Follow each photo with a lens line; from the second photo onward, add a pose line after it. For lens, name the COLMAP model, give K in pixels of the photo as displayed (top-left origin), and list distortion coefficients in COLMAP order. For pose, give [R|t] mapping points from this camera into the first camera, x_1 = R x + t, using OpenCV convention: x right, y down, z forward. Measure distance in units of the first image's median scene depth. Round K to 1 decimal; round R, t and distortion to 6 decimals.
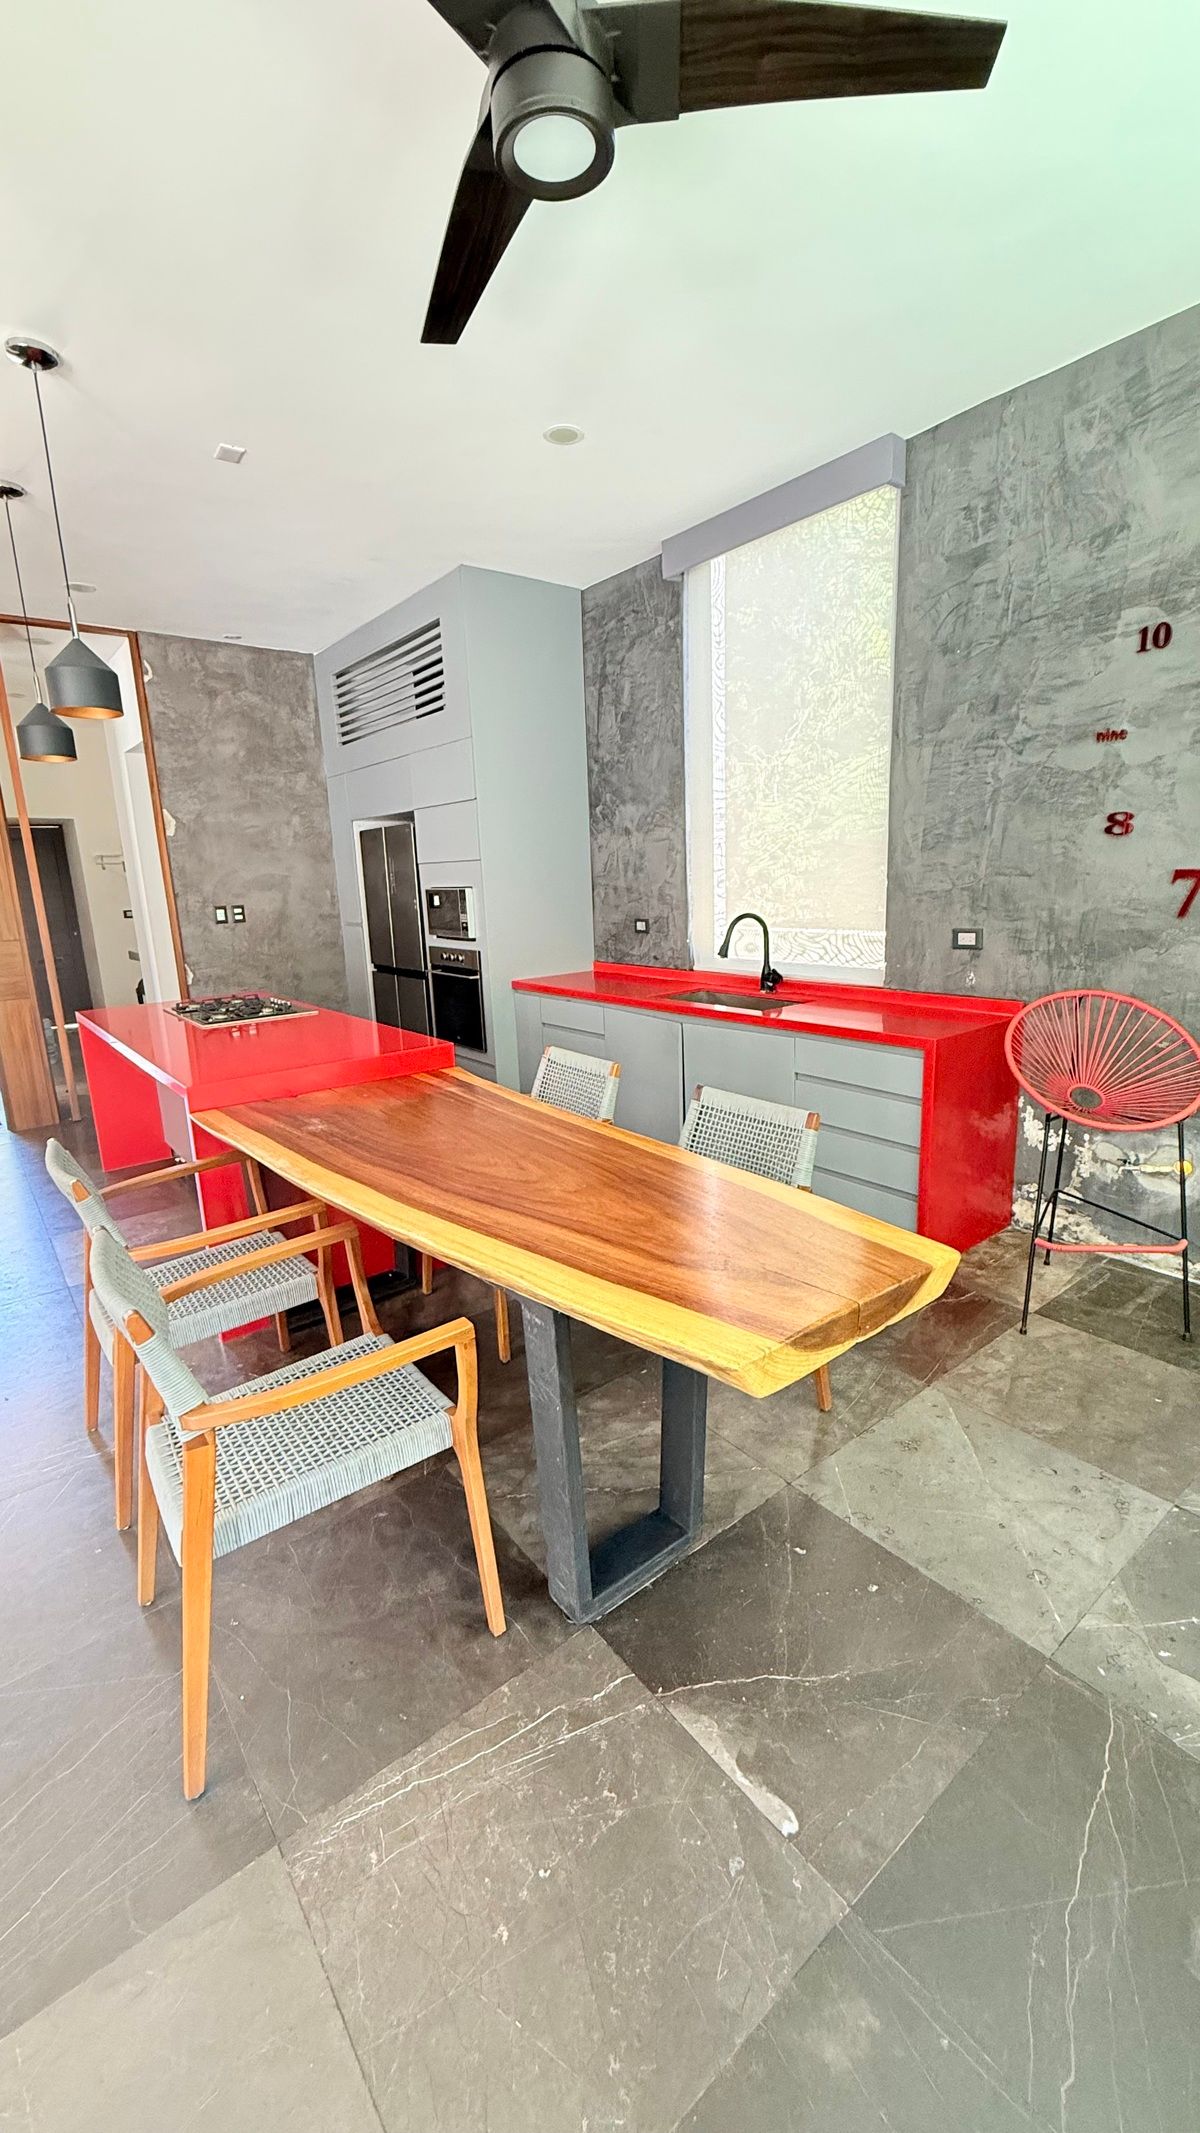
lens RADIAL K [[849.7, 0, 601.0], [0, 849.7, 1067.5], [0, 0, 1]] dist [-0.001539, -0.000120]
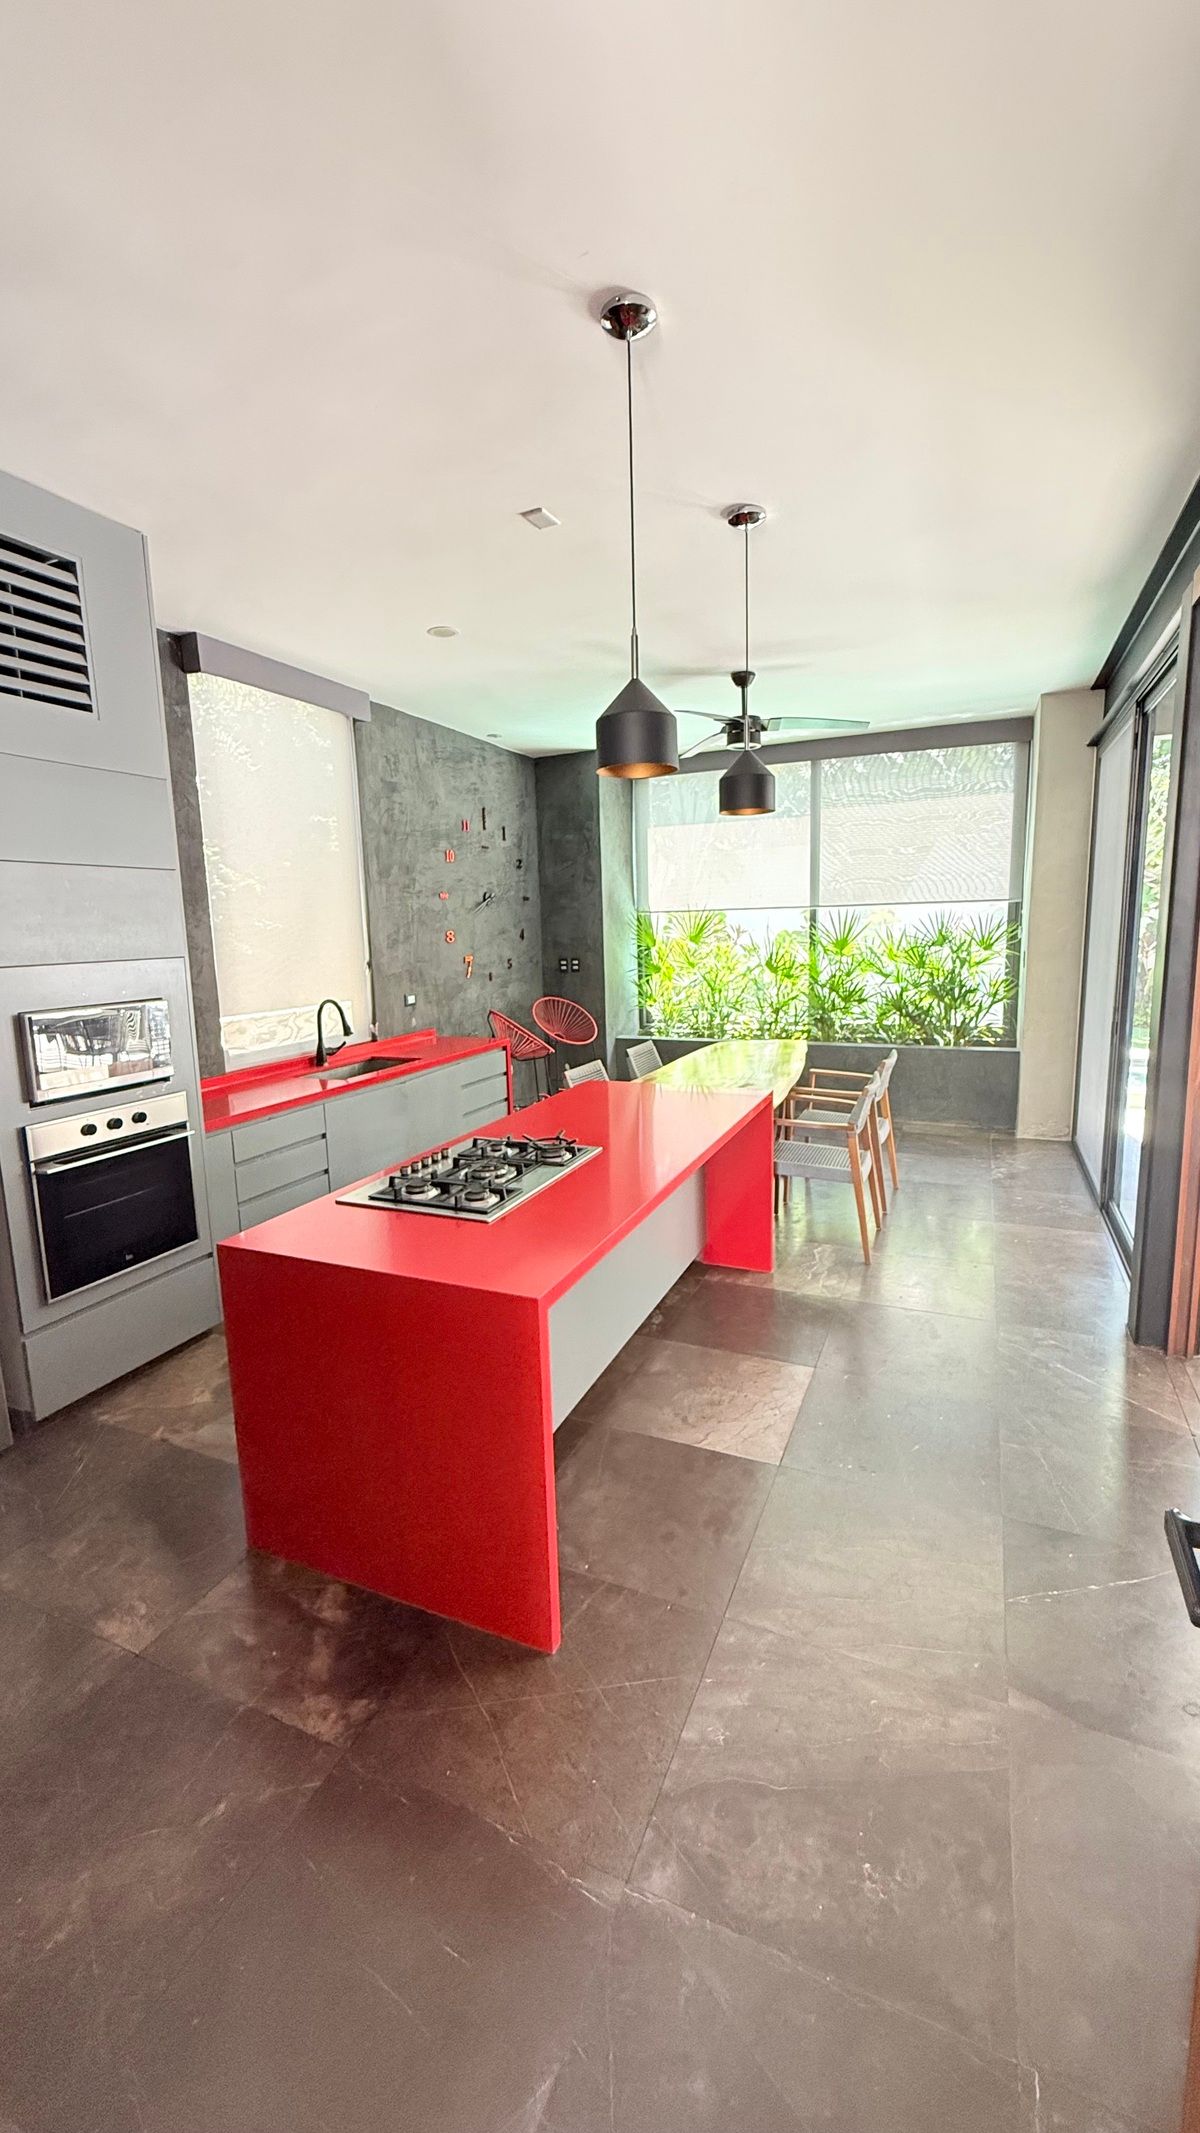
lens RADIAL K [[849.7, 0, 600.9], [0, 849.7, 1062.0], [0, 0, 1]] dist [-0.001539, -0.000120]
pose [[-0.468144, -0.096578, 0.878359, -1.331550], [0.239019, 0.943116, 0.231090, -0.354390], [-0.850712, 0.318128, -0.418430, 1.507556]]
